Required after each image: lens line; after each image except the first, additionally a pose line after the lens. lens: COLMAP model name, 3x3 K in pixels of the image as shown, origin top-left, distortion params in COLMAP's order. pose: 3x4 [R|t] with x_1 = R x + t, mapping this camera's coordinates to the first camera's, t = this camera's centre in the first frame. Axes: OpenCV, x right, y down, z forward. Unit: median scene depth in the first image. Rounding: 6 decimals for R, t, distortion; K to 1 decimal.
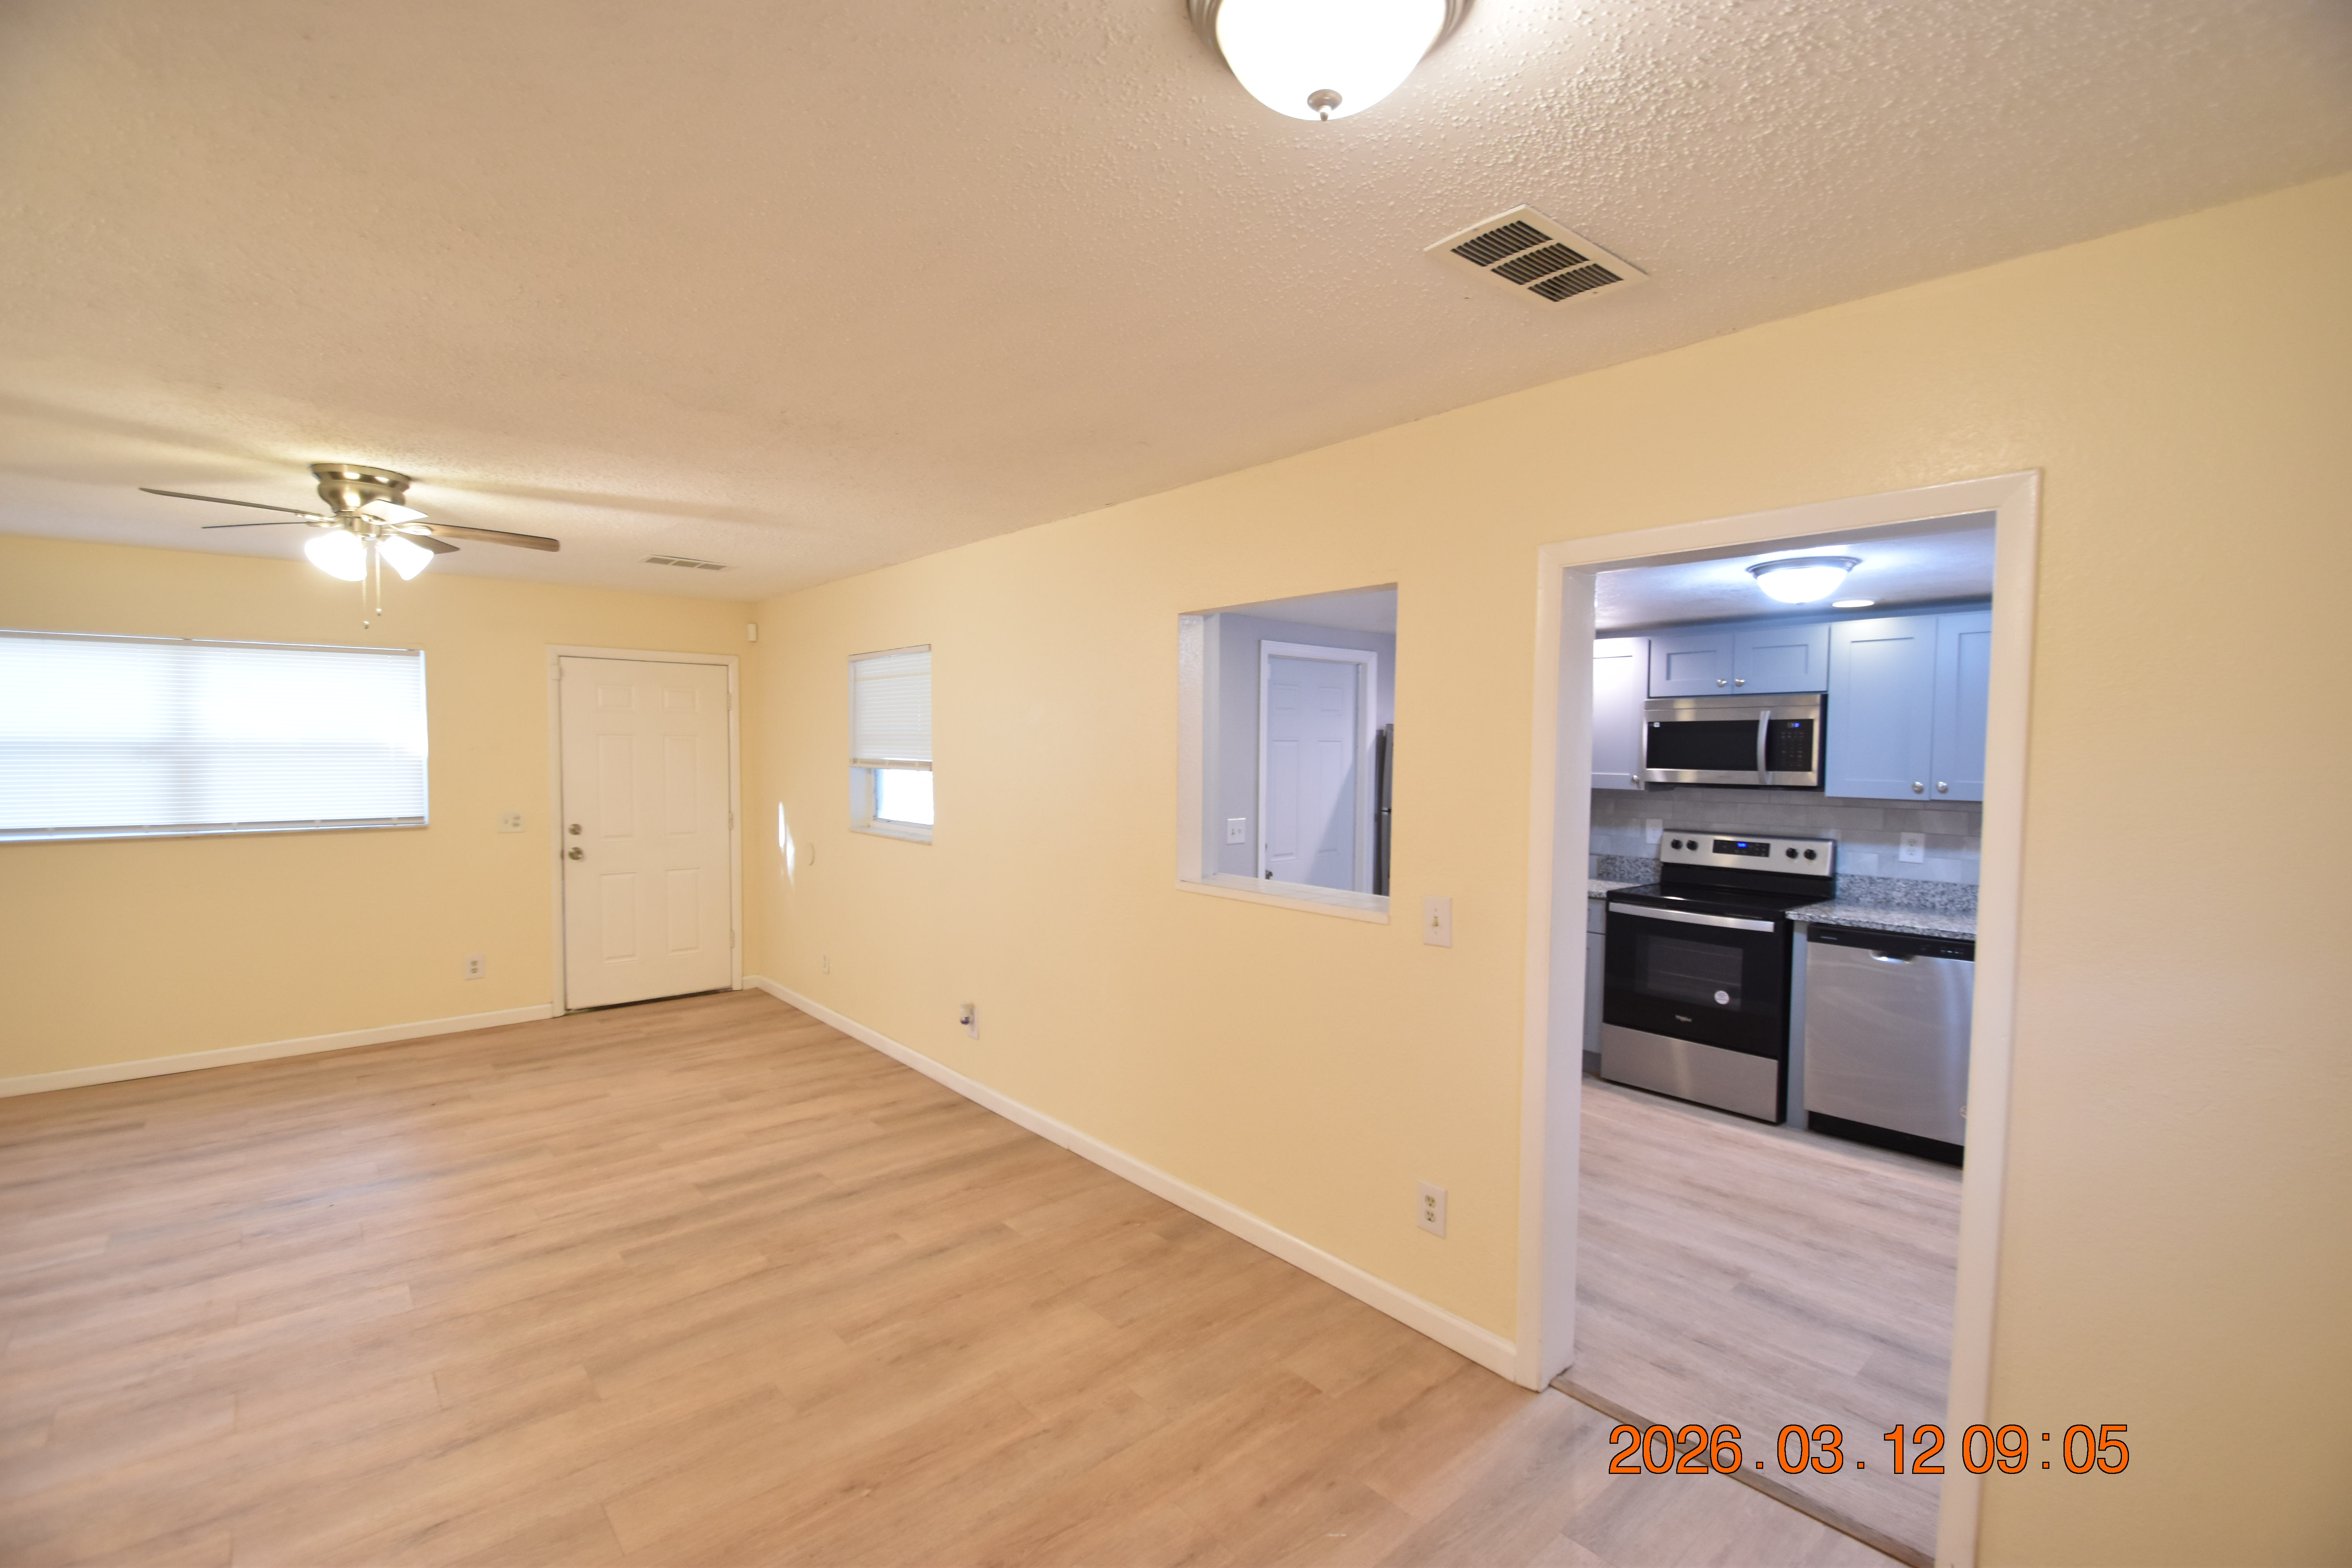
lens RADIAL K [[1039.2, 0, 1147.2], [0, 1039.2, 790.8], [0, 0, 1]] dist [-0.001026, -0.000555]
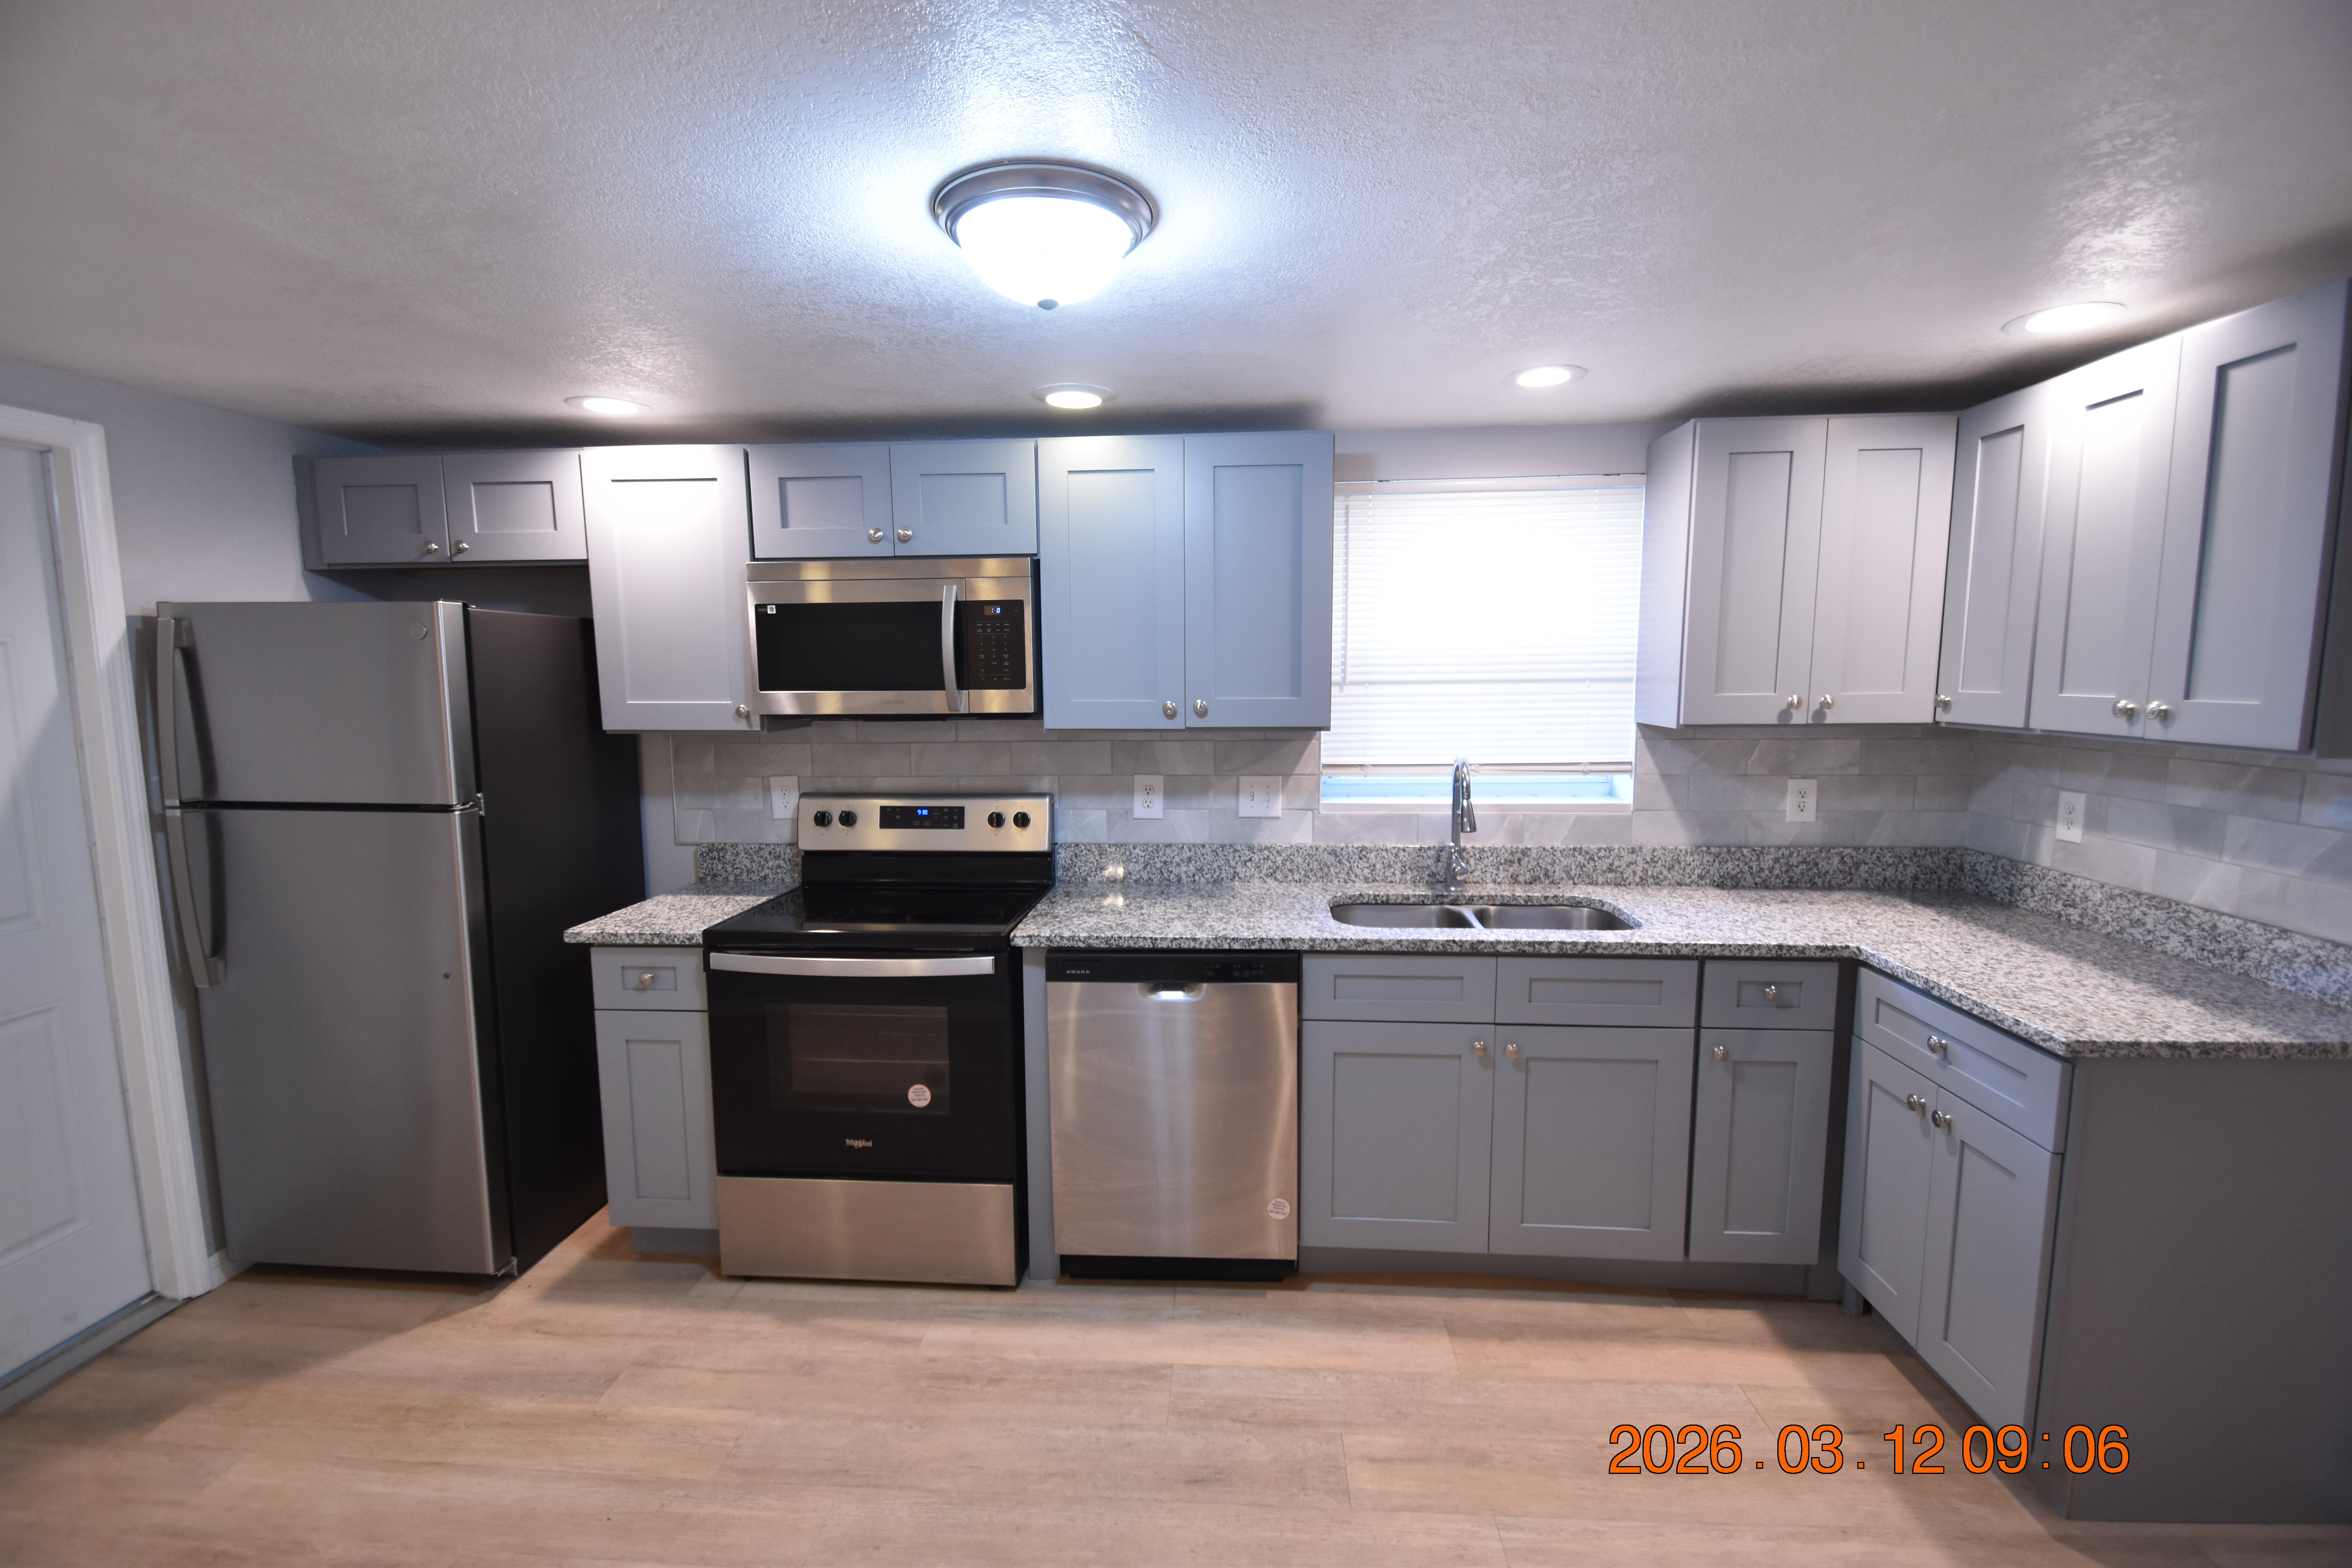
lens RADIAL K [[1021.0, 0, 1173.9], [0, 1021.0, 791.3], [0, 0, 1]] dist [0.013248, -0.017866]
pose [[0.692319, -0.097952, 0.714912, 0.259348], [0.043388, 0.994602, 0.094256, -0.010971], [-0.720286, -0.034237, 0.692832, 0.503566]]
